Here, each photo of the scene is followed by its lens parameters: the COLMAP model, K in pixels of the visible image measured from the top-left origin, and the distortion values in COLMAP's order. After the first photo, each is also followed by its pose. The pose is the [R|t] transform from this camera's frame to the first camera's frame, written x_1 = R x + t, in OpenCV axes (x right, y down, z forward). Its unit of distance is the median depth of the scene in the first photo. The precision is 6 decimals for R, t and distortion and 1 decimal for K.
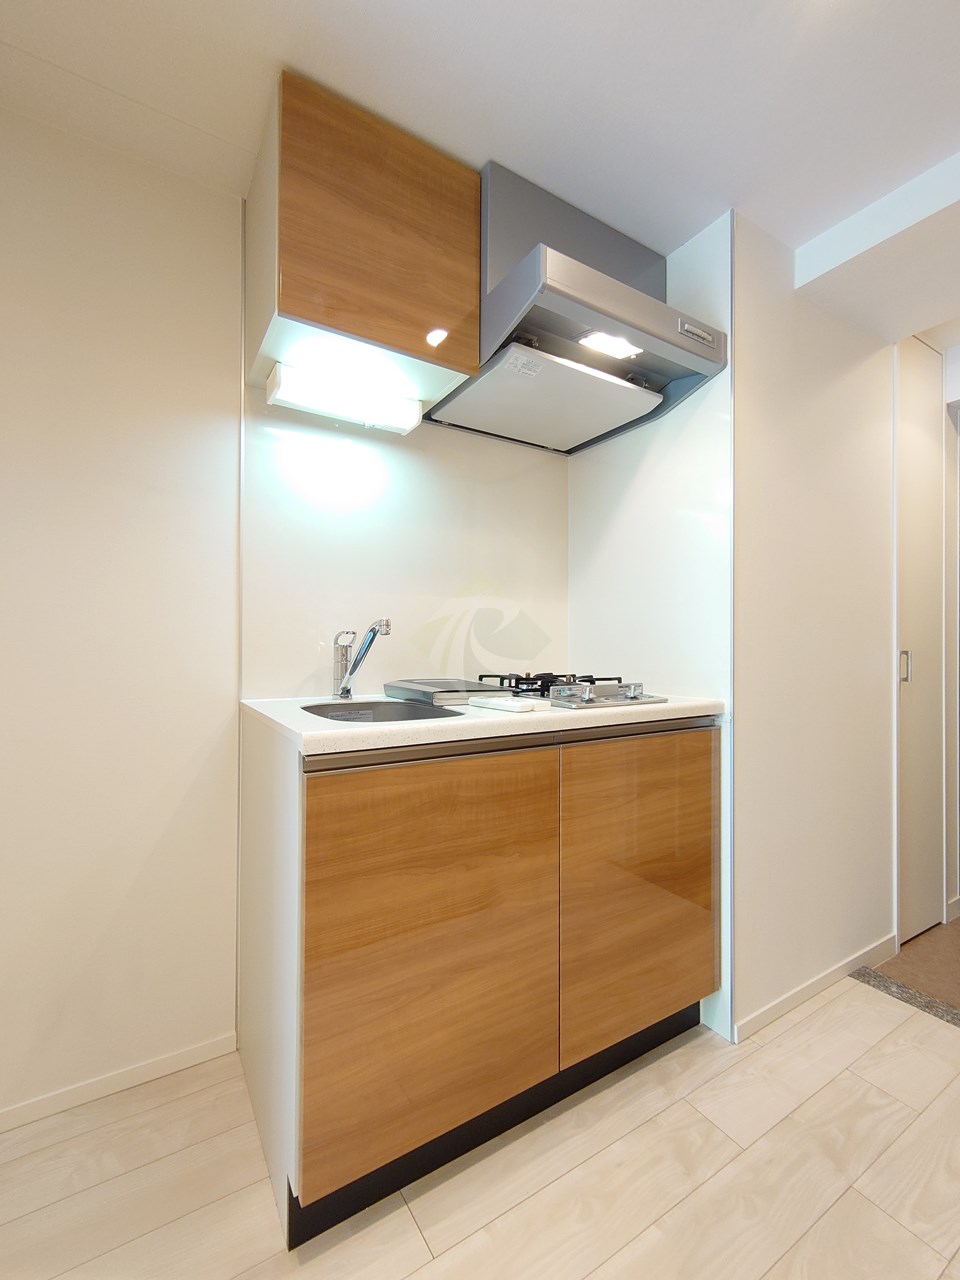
lens RADIAL K [[548.5, 0, 474.5], [0, 548.5, 639.8], [0, 0, 1]] dist [0.003387, -0.001313]
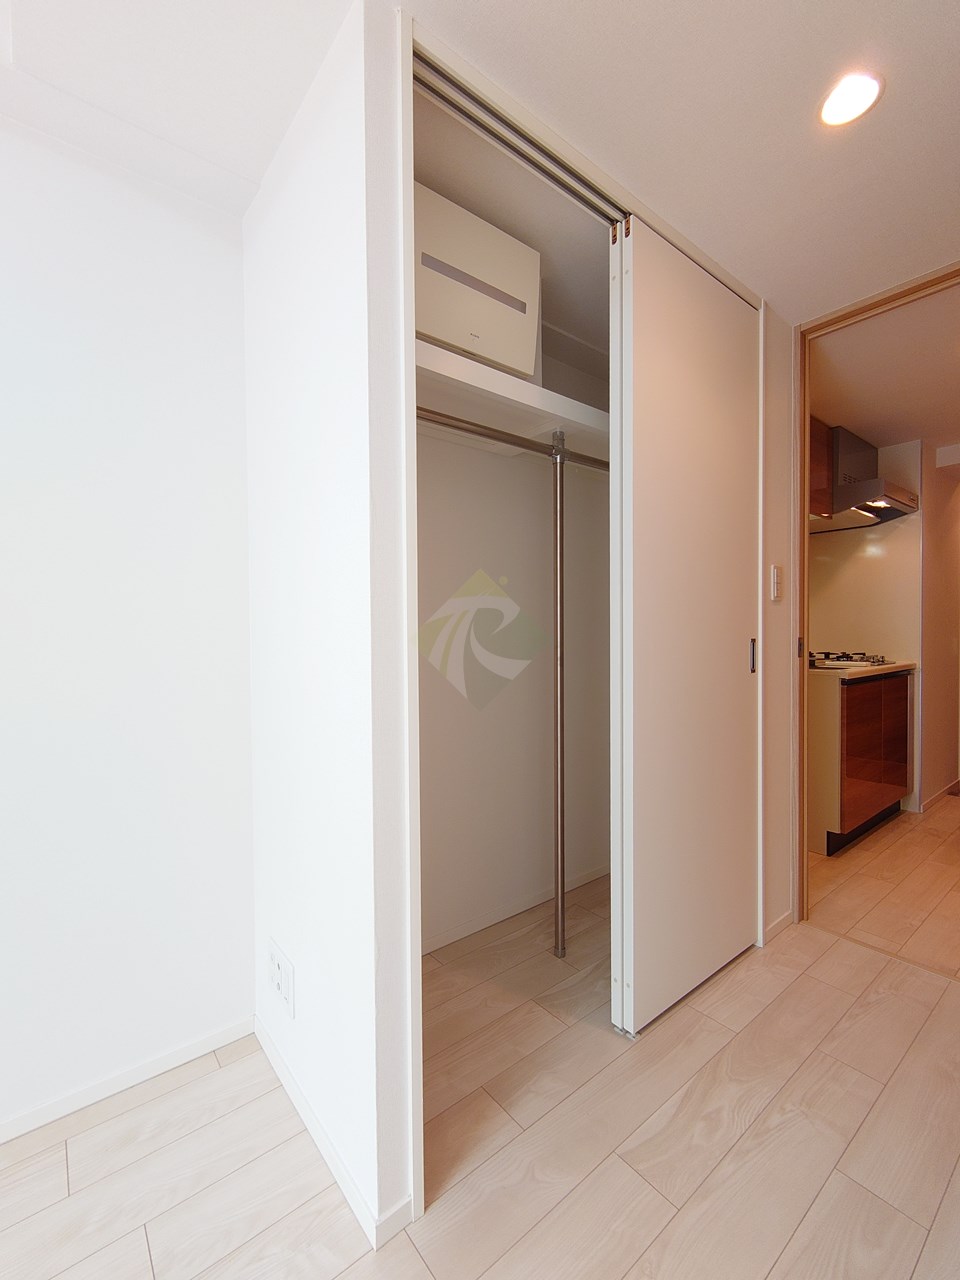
lens RADIAL K [[548.5, 0, 480.6], [0, 548.5, 652.6], [0, 0, 1]] dist [0.003387, -0.001313]
pose [[0.991469, -0.018467, 0.129032, -1.591964], [0.014903, 0.999482, 0.028532, -0.019006], [-0.129492, -0.026366, 0.991230, -0.982260]]
